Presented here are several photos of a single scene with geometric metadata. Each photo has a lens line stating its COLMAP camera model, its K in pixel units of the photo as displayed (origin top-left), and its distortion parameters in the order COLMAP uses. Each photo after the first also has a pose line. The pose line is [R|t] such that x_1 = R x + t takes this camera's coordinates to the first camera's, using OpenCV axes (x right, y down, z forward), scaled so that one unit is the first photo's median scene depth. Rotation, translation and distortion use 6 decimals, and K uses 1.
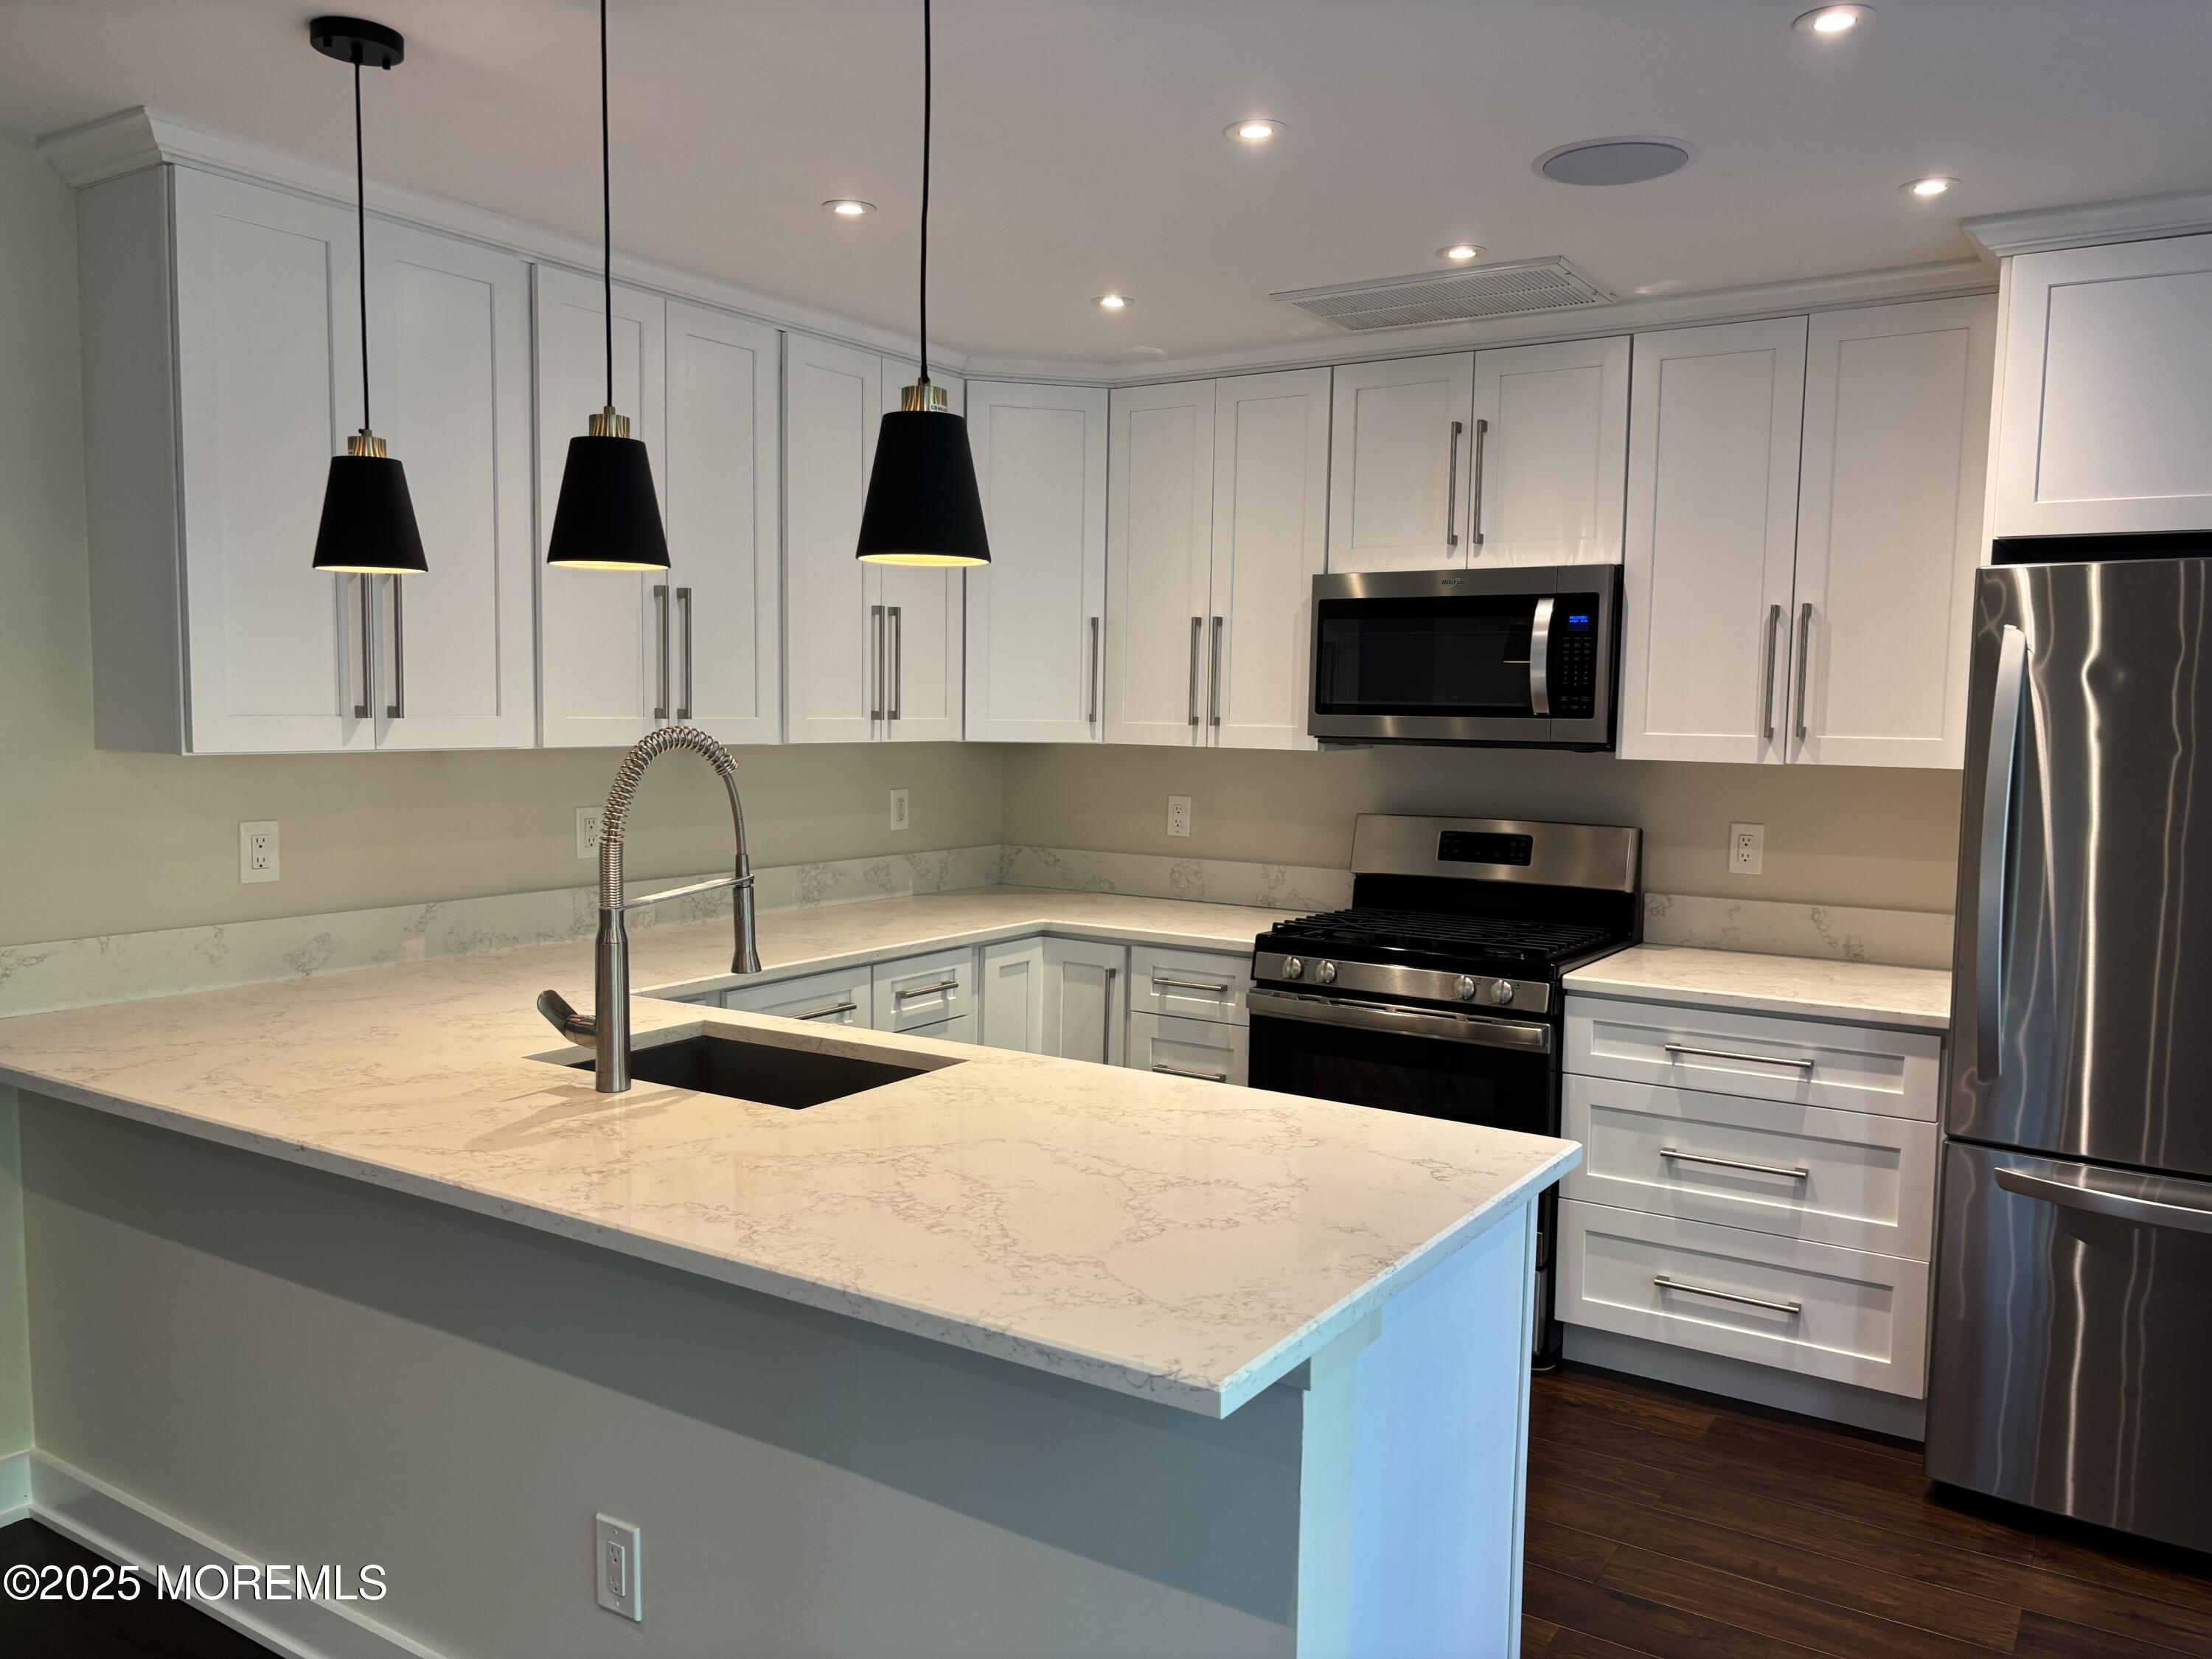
lens RADIAL K [[1658.1, 0, 1109.2], [0, 1658.1, 852.1], [0, 0, 1]] dist [0.061895, -0.096726]
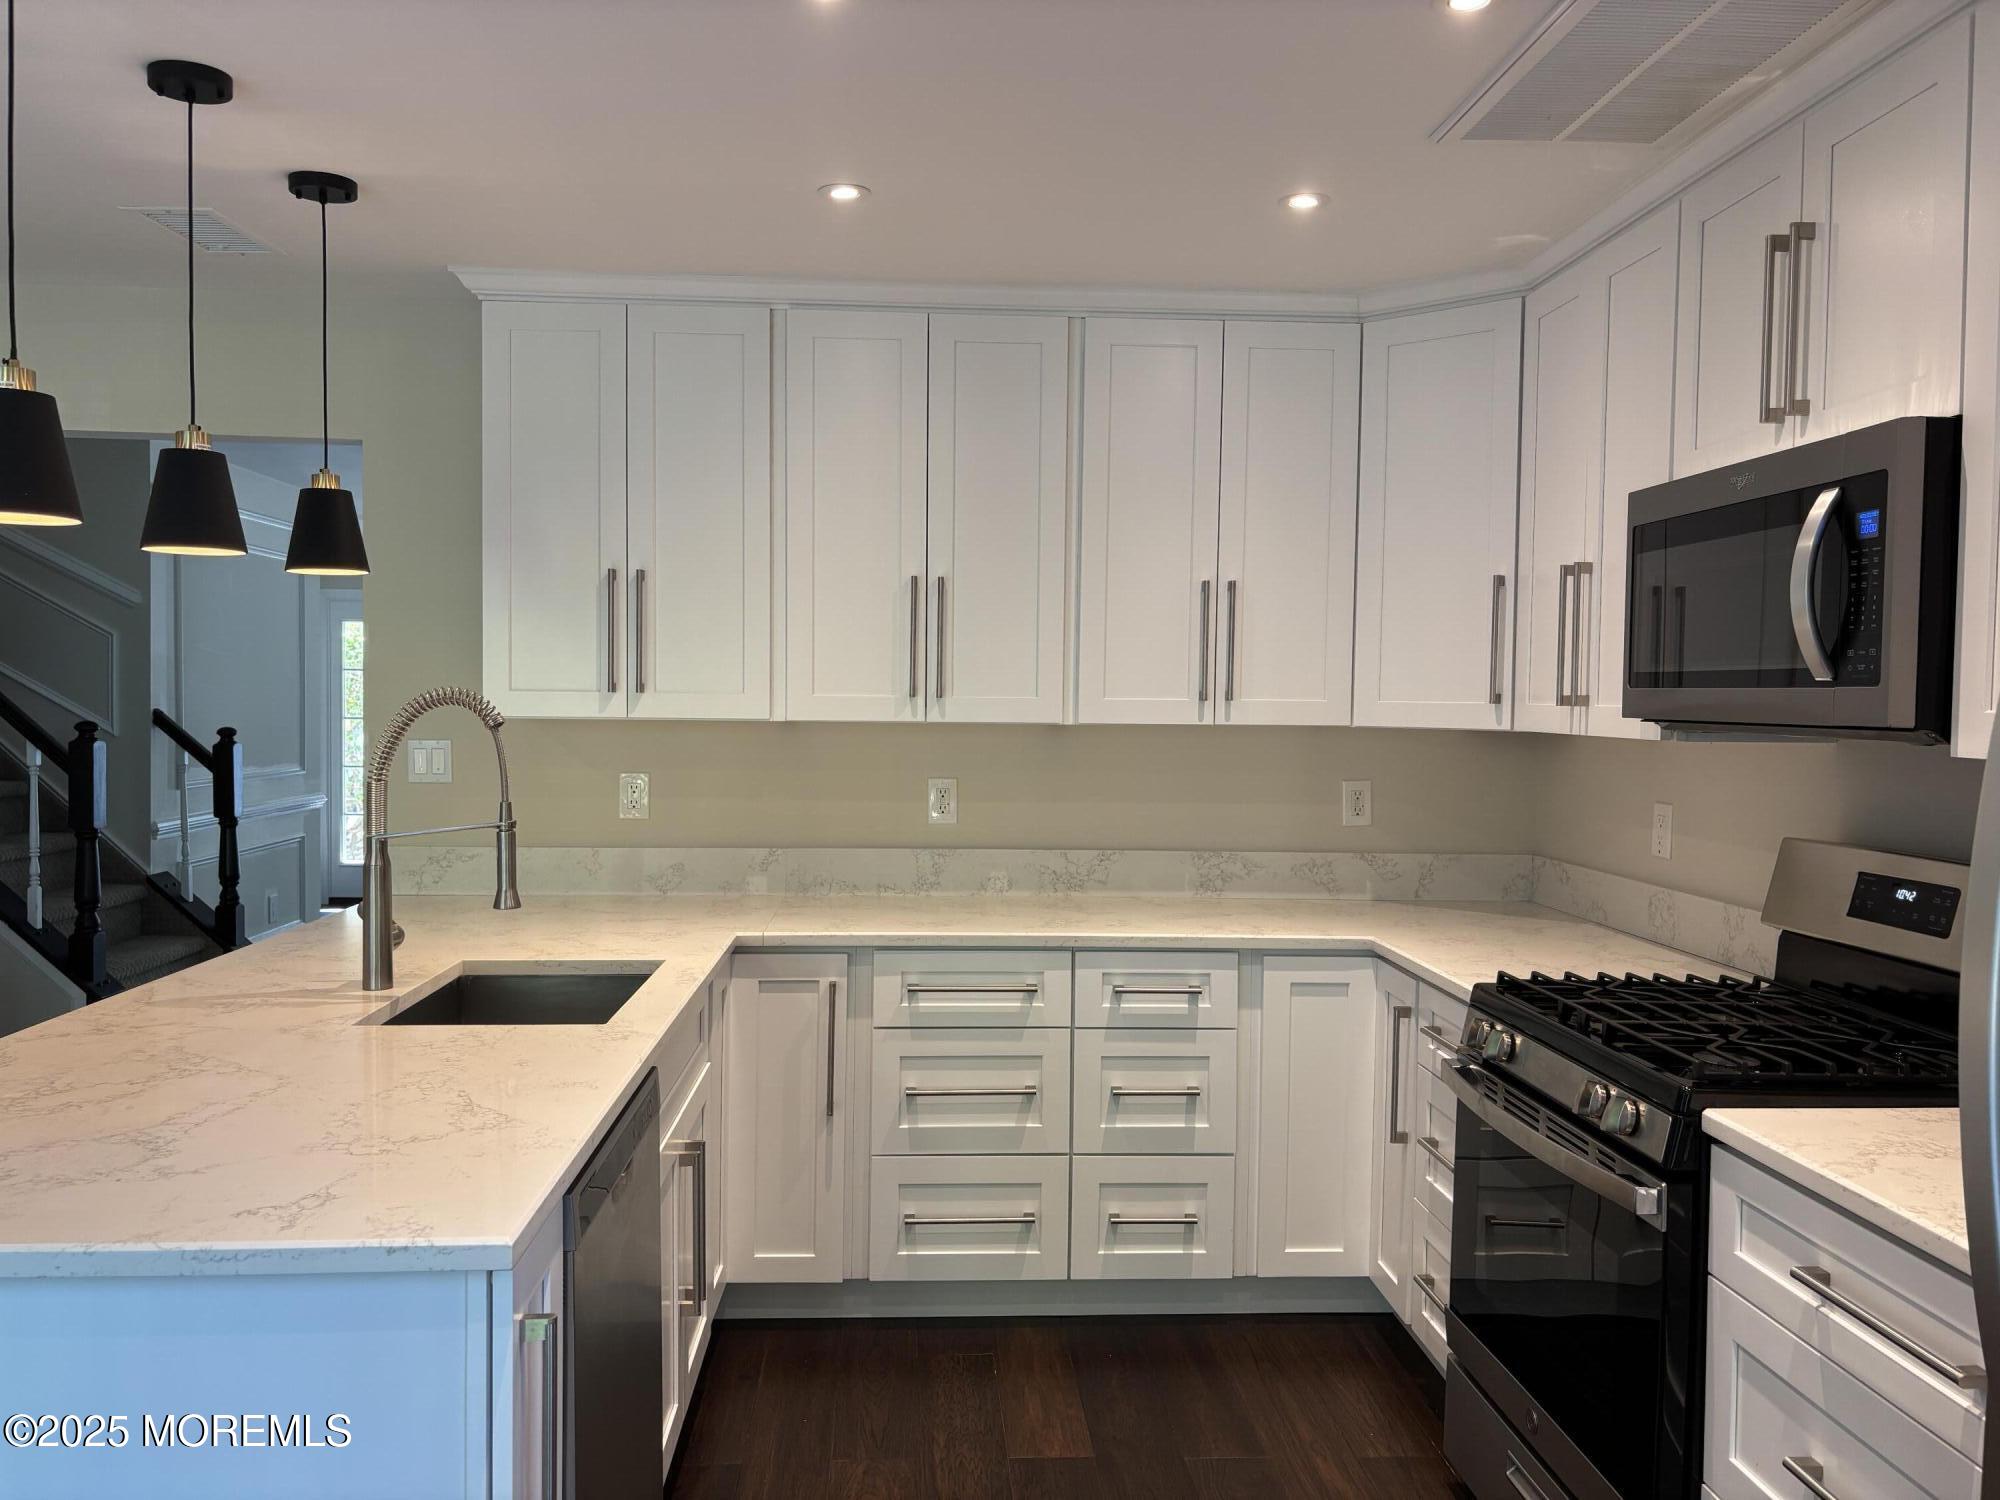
lens RADIAL K [[1504.3, 0, 1004.4], [0, 1504.3, 765.3], [0, 0, 1]] dist [0.039198, -0.041660]
pose [[0.597205, 0.028491, -0.801582, 0.562934], [-0.076090, 0.996874, -0.021257, -0.019013], [0.798471, 0.073687, 0.597506, 0.468768]]
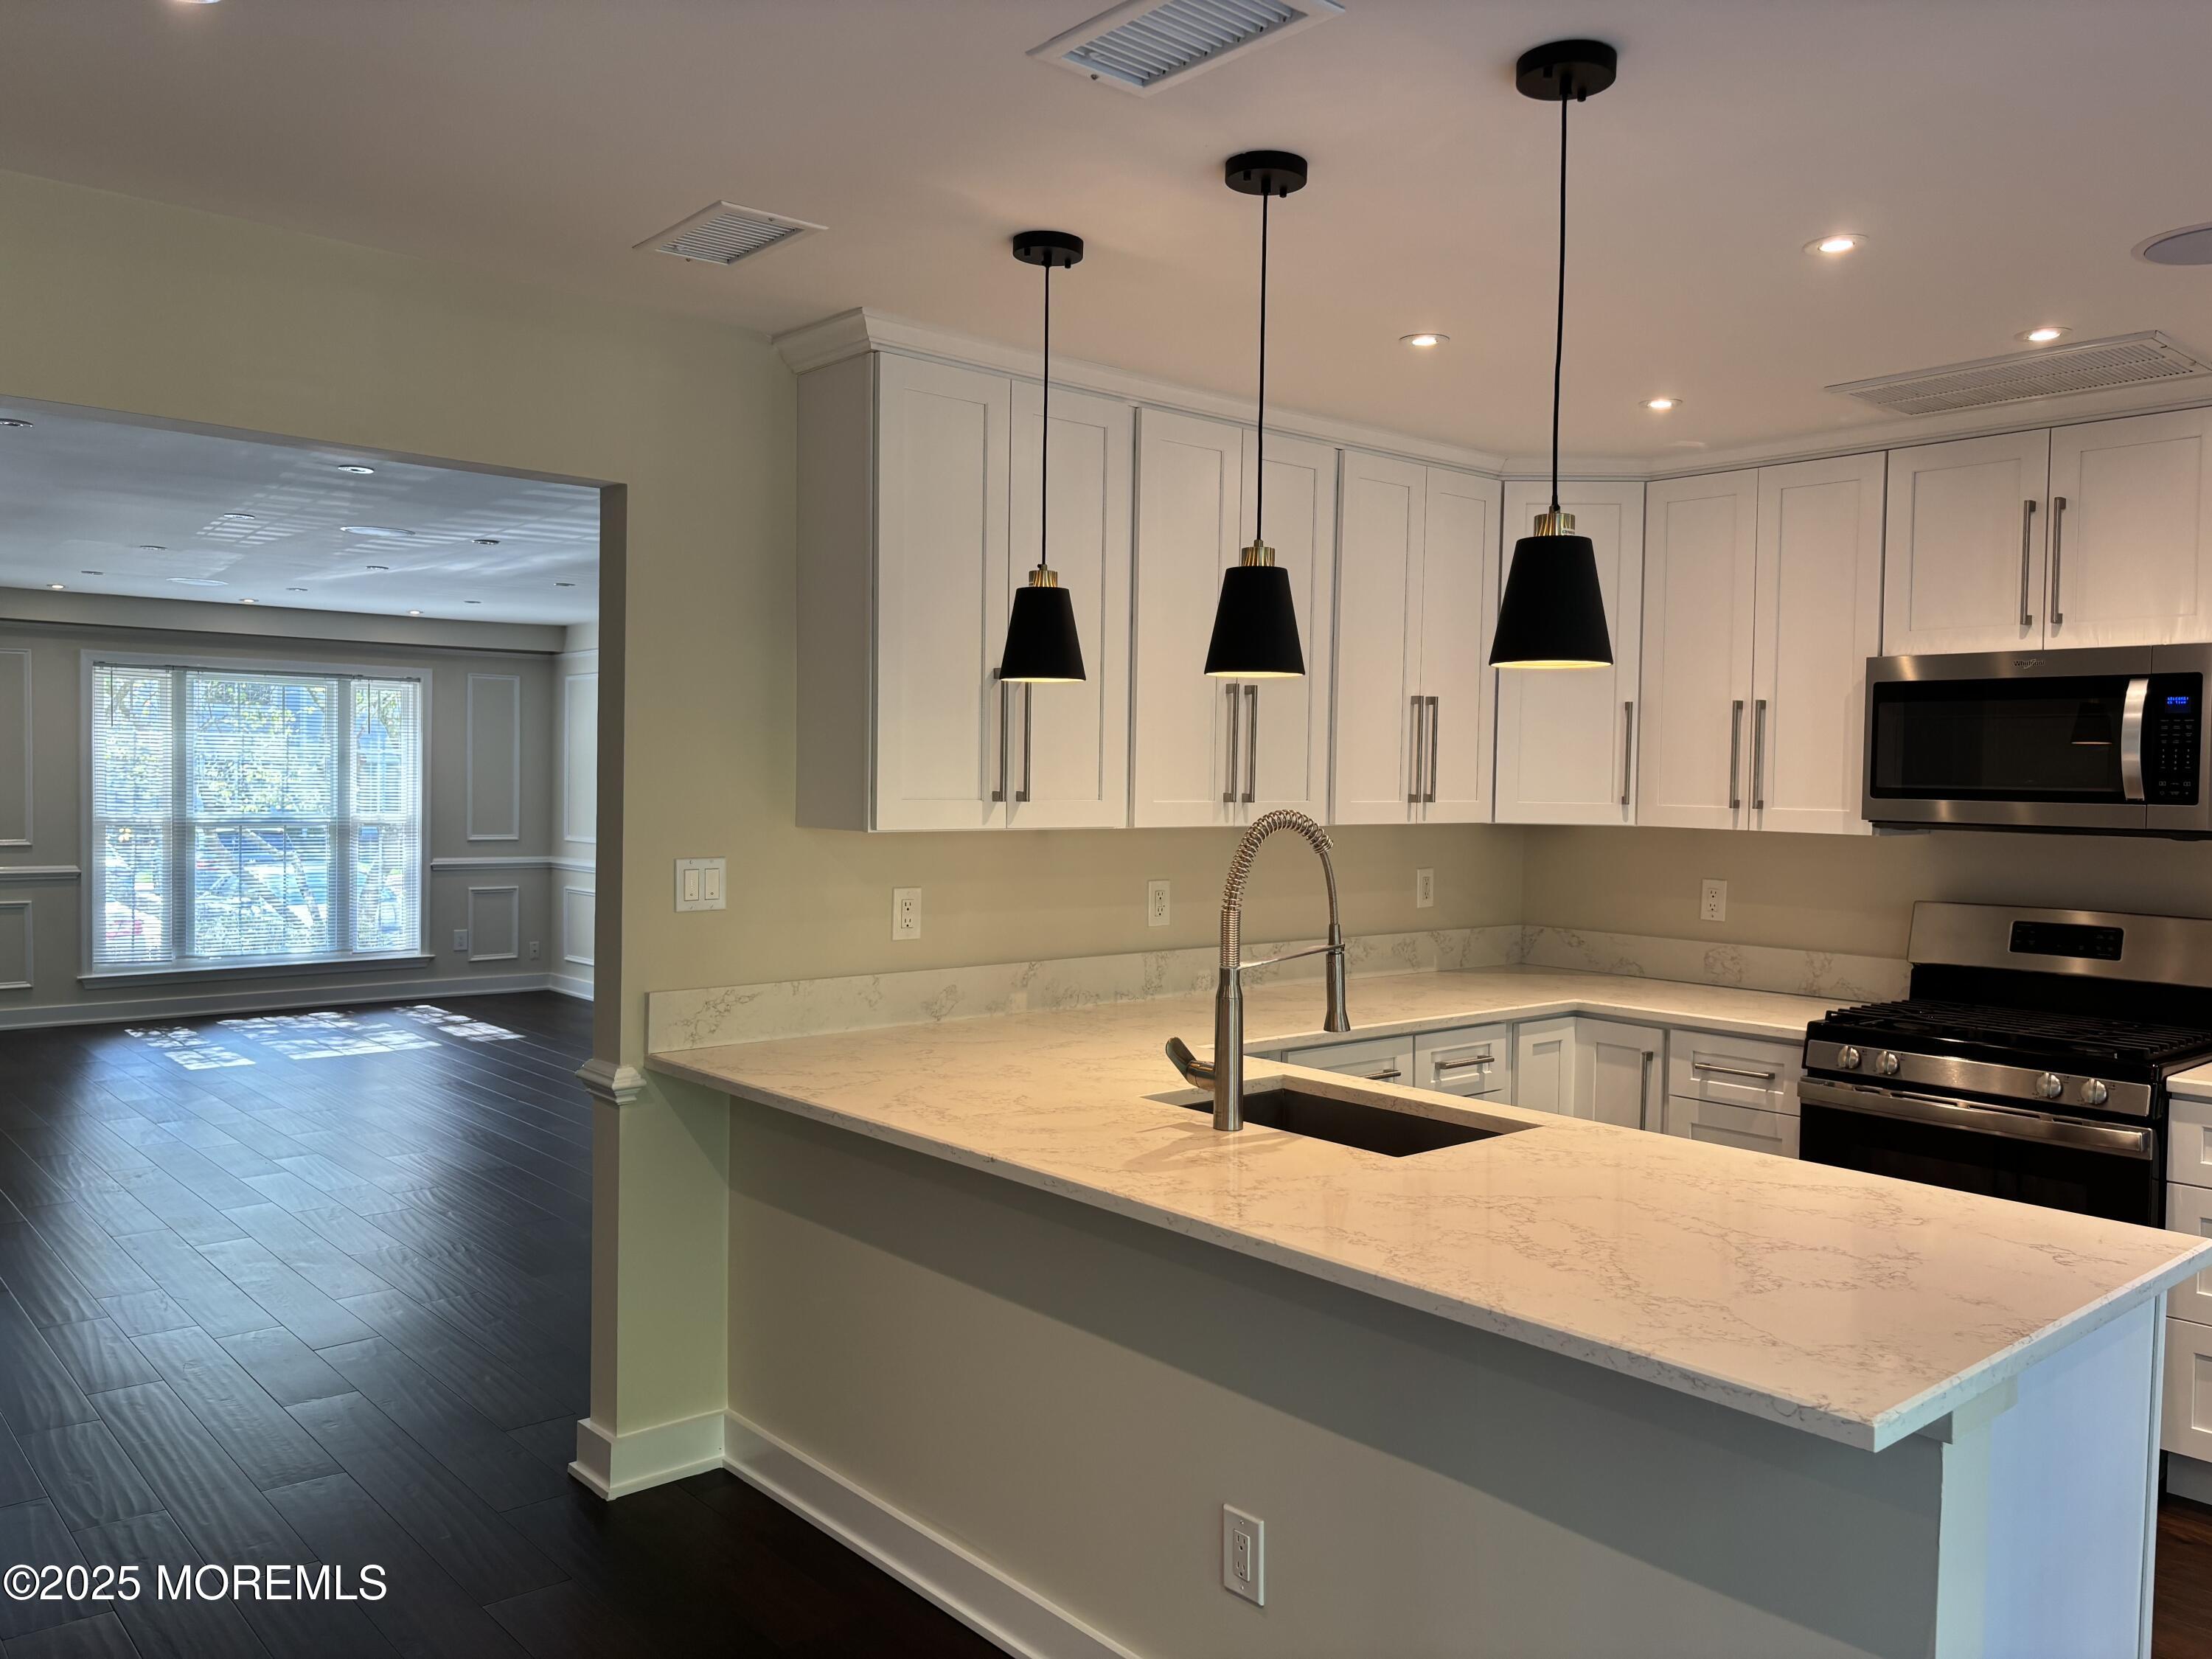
lens RADIAL K [[1661.9, 0, 1101.0], [0, 1661.9, 825.4], [0, 0, 1]] dist [0.049194, -0.070166]
pose [[0.961353, 0.007564, -0.275216, -0.046842], [-0.025282, 0.997825, -0.060886, 0.004953], [0.274157, 0.065491, 0.959452, -0.081959]]
